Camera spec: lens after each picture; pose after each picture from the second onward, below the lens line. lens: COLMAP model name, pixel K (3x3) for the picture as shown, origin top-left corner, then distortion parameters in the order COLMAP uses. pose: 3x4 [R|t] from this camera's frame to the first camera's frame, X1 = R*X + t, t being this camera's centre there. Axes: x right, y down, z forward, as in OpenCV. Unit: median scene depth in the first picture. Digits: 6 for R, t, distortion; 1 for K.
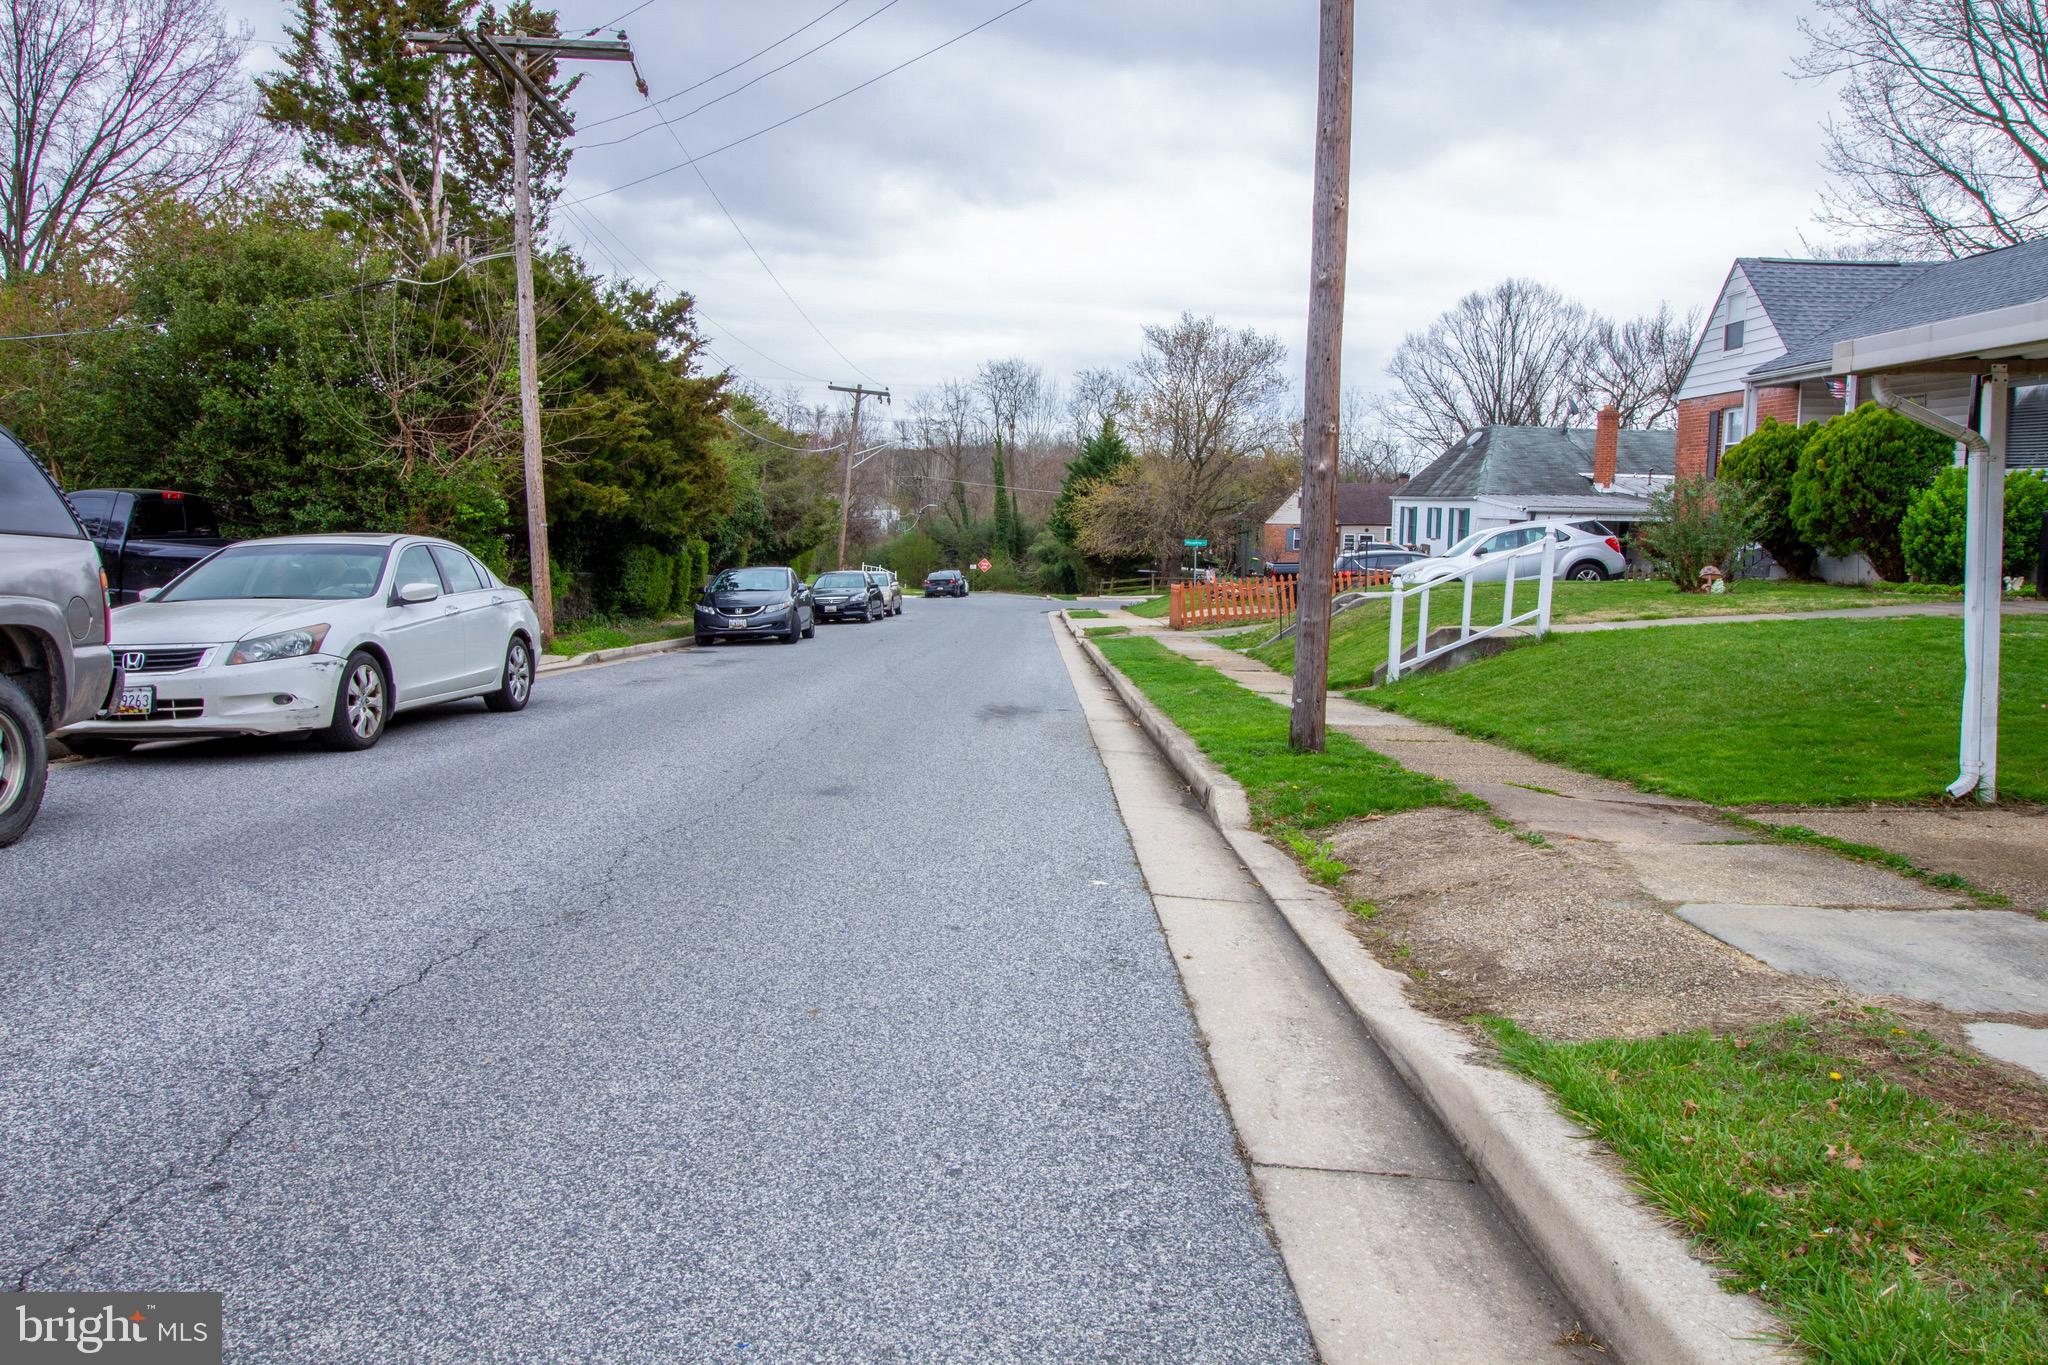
lens RADIAL K [[1410.8, 0, 1023.5], [0, 1410.8, 647.5], [0, 0, 1]] dist [0.007396, 0.000381]
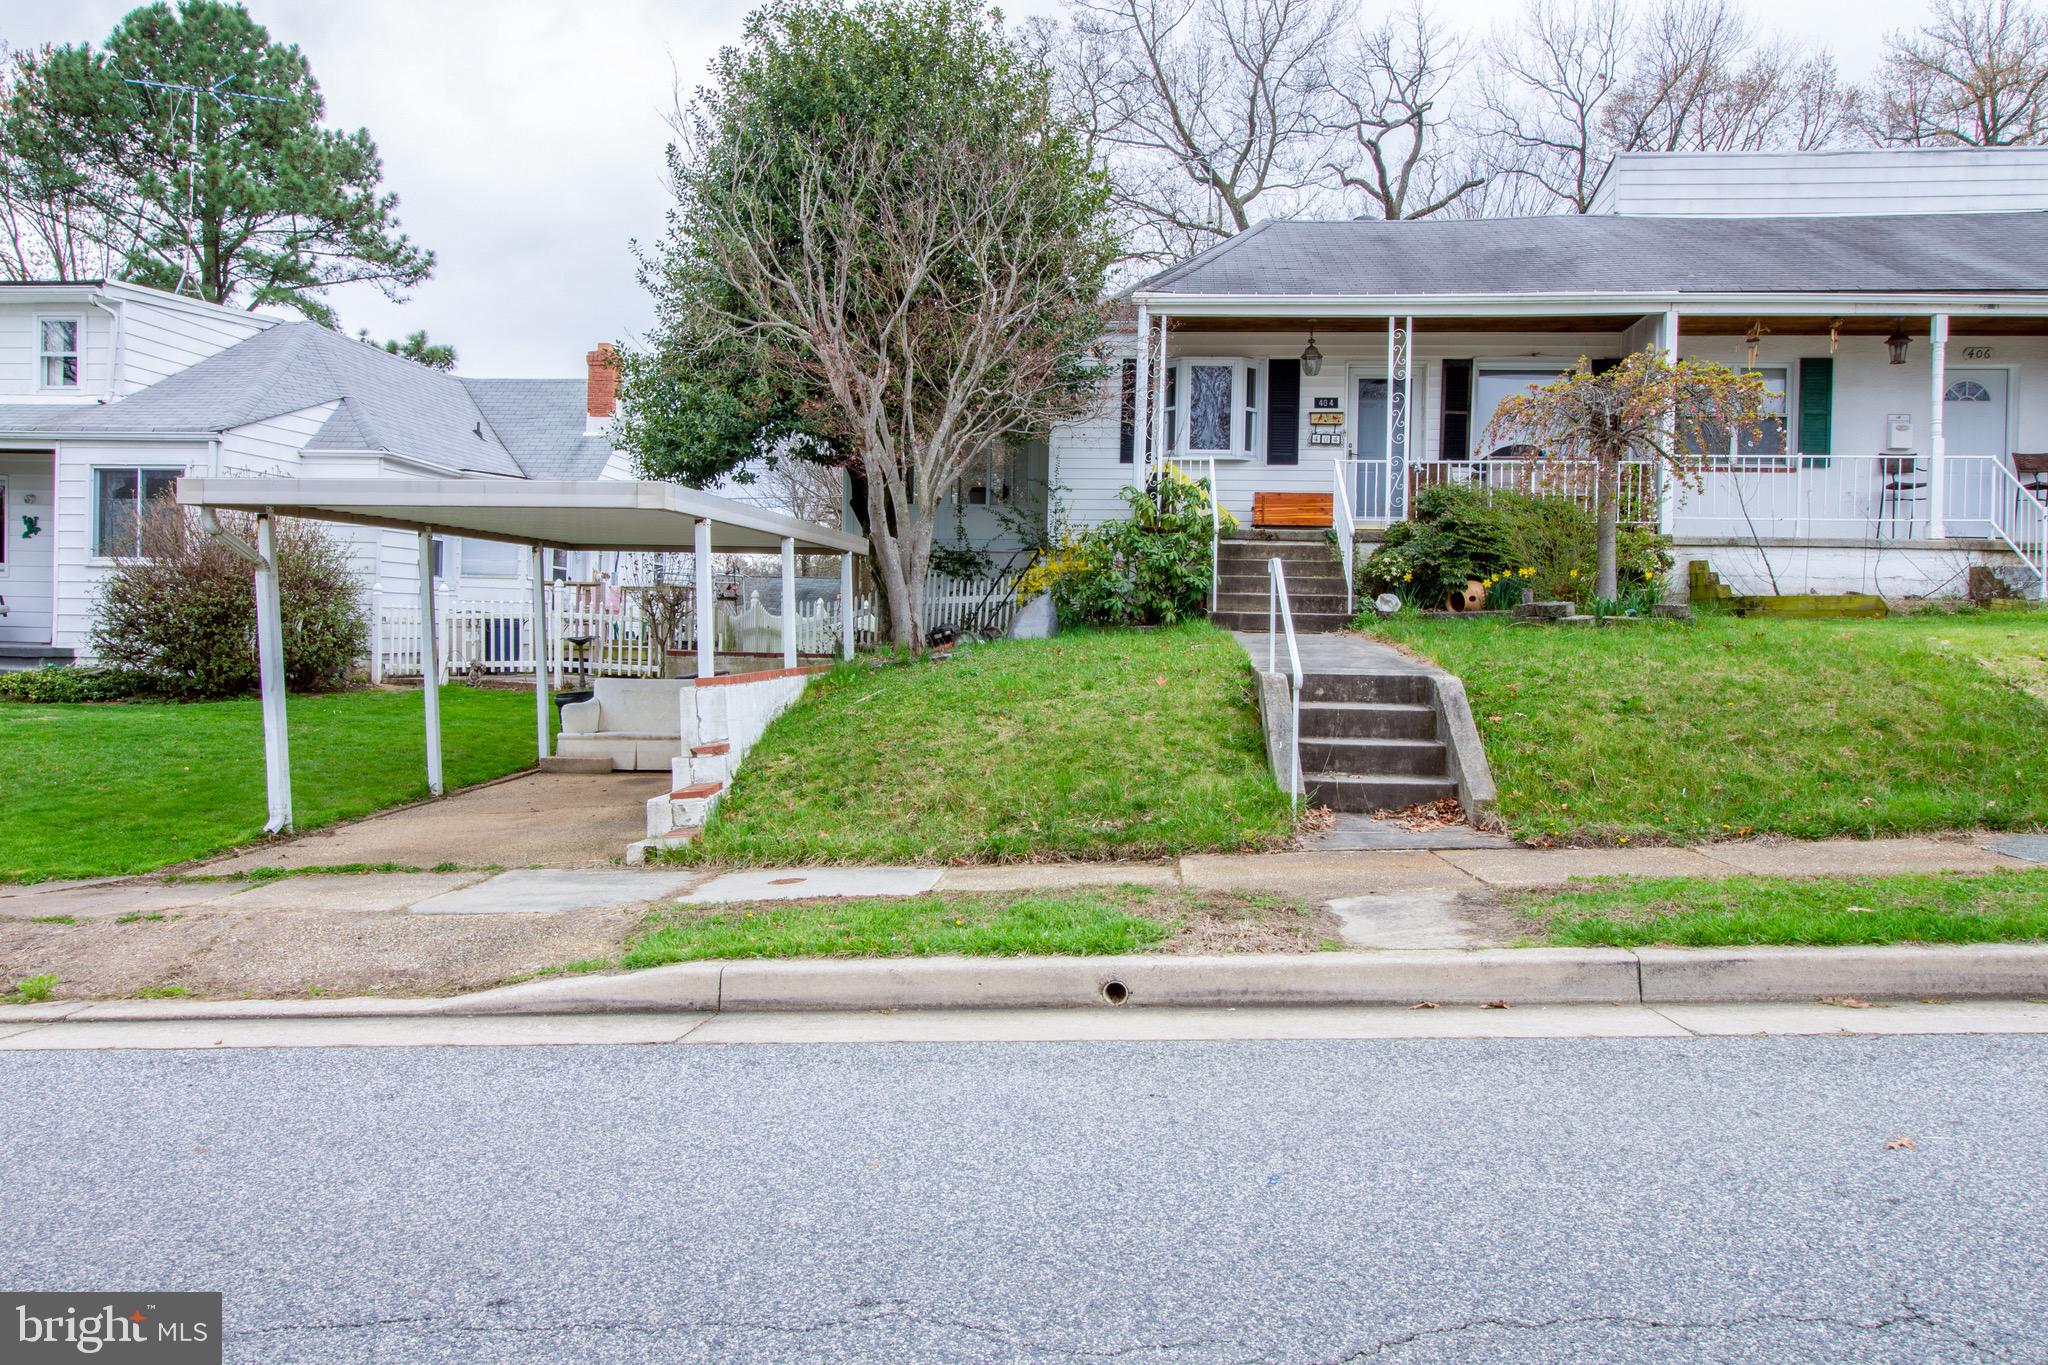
lens RADIAL K [[1410.8, 0, 1023.5], [0, 1410.8, 647.5], [0, 0, 1]] dist [0.007396, 0.000381]
pose [[0.094215, -0.020926, 0.995332, -0.218377], [0.084654, 0.996326, 0.012934, -0.009342], [-0.991946, 0.083040, 0.095640, 0.069459]]
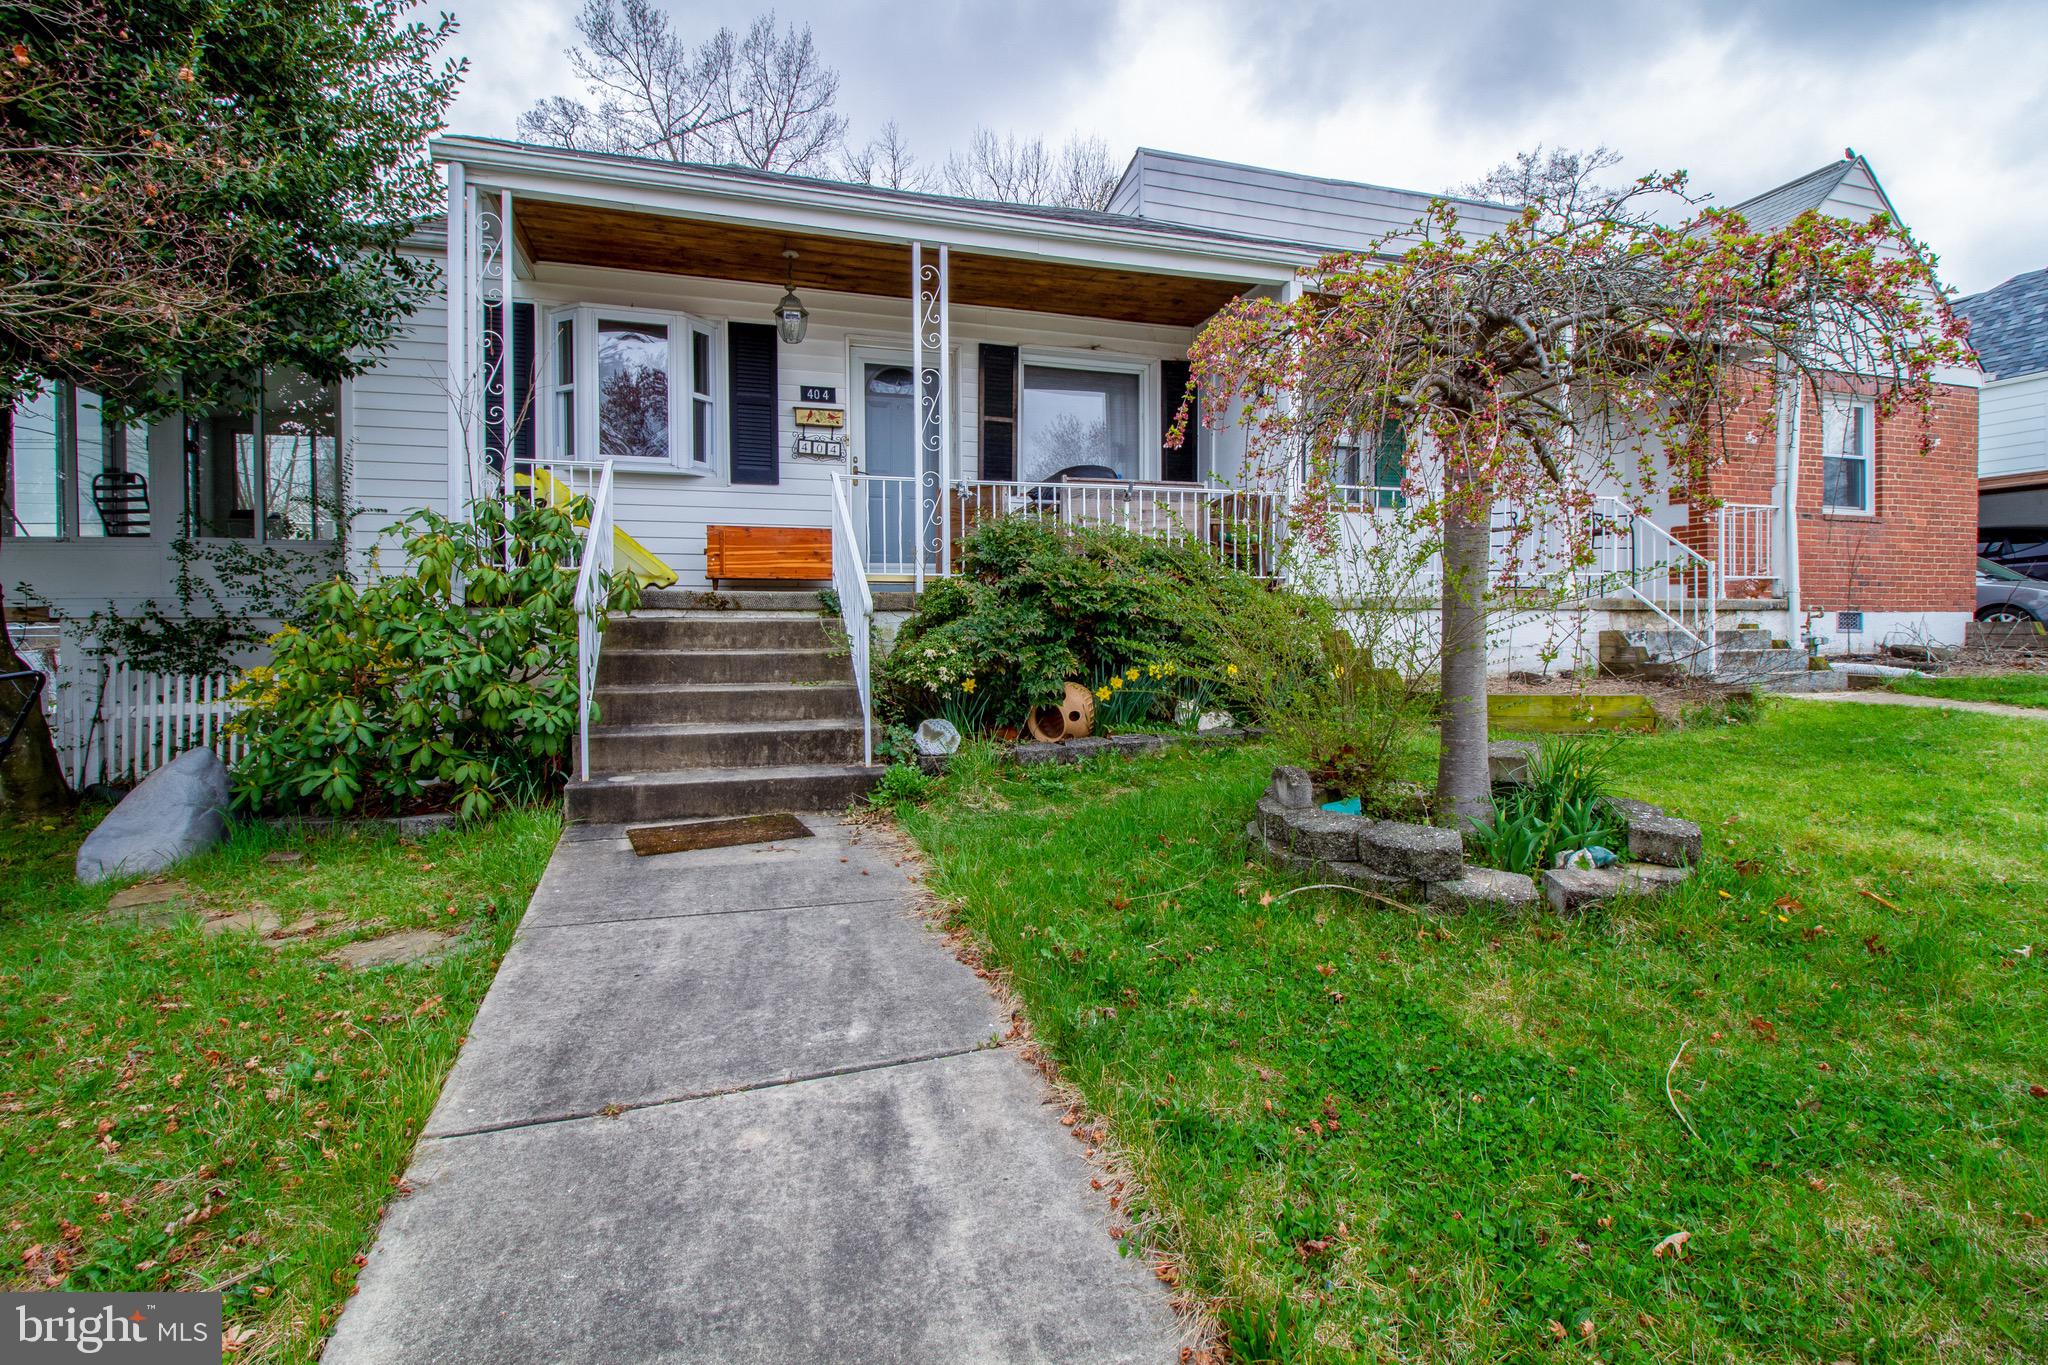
lens RADIAL K [[943.8, 0, 1021.4], [0, 943.8, 649.3], [0, 0, 1]] dist [0.002515, -0.013844]
pose [[-0.304565, -0.038987, 0.951693, 0.308598], [0.099712, 0.992367, 0.072564, -0.050698], [-0.947258, 0.116996, -0.298353, -0.001422]]
